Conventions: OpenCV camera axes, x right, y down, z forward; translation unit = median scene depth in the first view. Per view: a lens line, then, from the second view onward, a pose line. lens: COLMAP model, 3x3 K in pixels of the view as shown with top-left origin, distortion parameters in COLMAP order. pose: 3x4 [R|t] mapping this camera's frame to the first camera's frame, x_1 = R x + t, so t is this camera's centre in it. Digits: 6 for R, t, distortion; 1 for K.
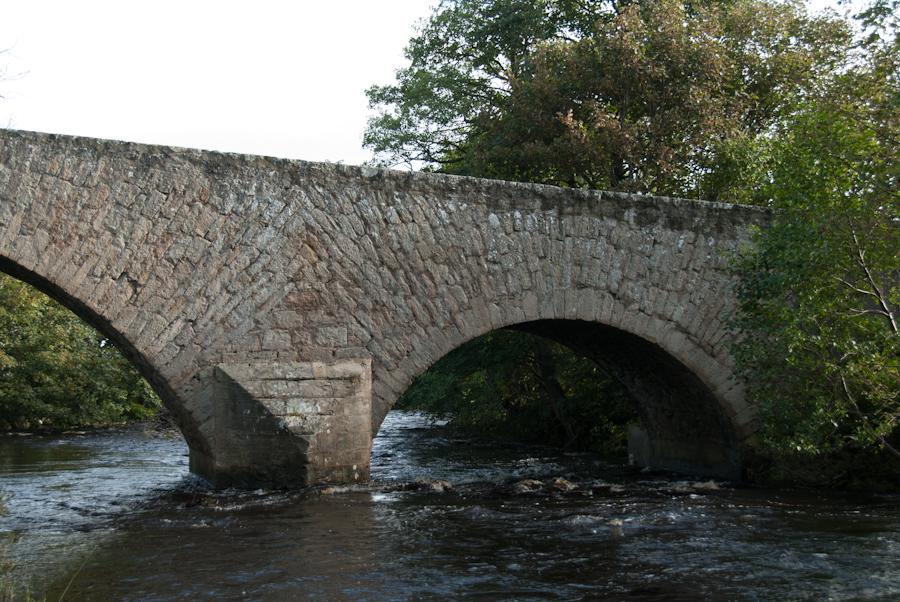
lens RADIAL K [[1487.5, 0, 445.6], [0, 1487.5, 308.0], [0, 0, 1]] dist [0.030454, 0.000000]
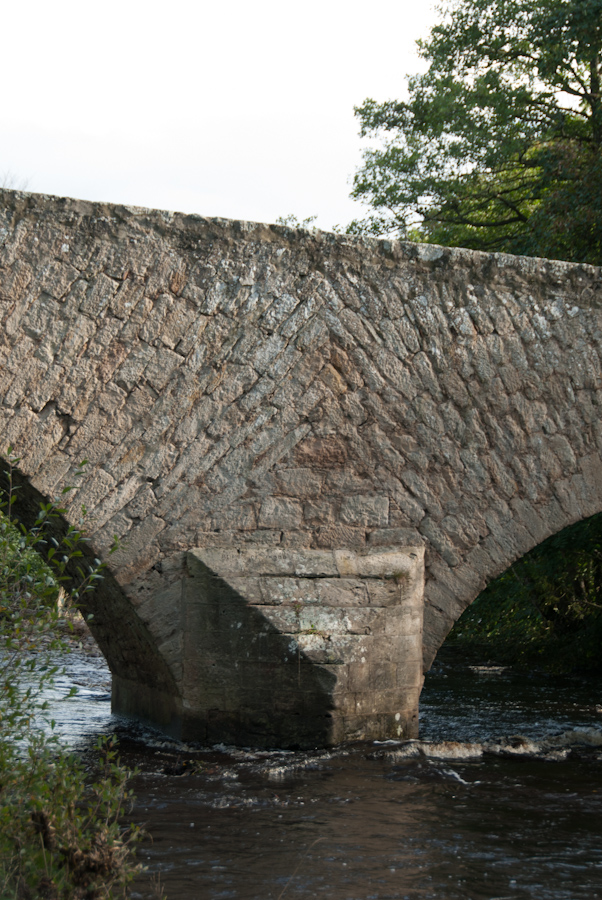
lens RADIAL K [[2432.1, 0, 302.9], [0, 2432.1, 456.7], [0, 0, 1]] dist [0.029423, 0.000000]
pose [[0.999264, 0.030345, -0.023447, -0.078831], [-0.030163, 0.999513, 0.008041, -0.011204], [0.023679, -0.007327, 0.999693, -0.040850]]
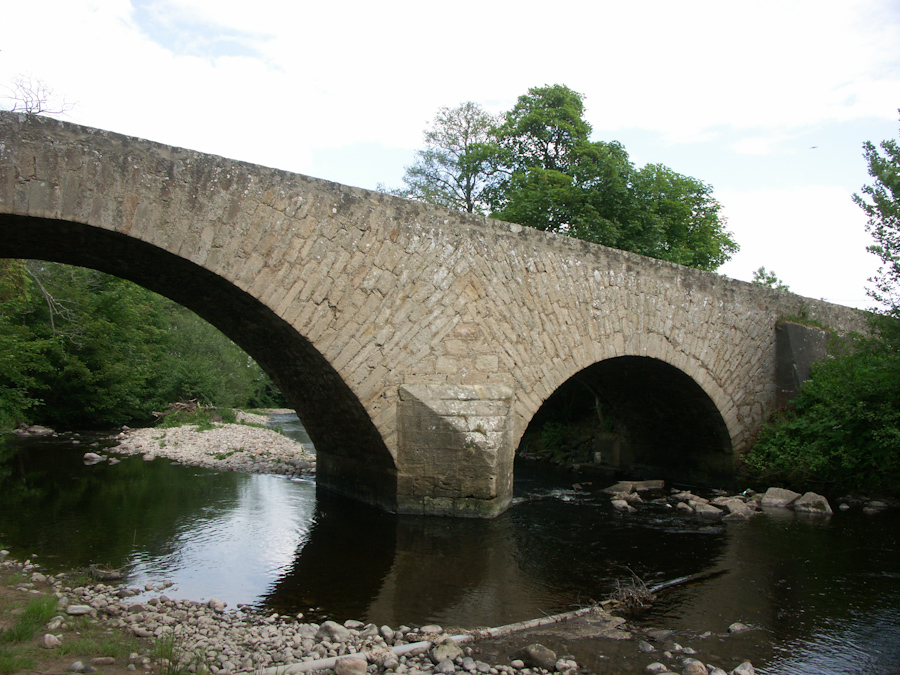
lens RADIAL K [[754.3, 0, 451.5], [0, 754.3, 338.1], [0, 0, 1]] dist [-0.140361, 0.012745]
pose [[0.970545, 0.039248, 0.237702, -0.244538], [-0.032877, 0.998987, -0.030710, 0.018274], [-0.238667, 0.021990, 0.970852, 0.423737]]
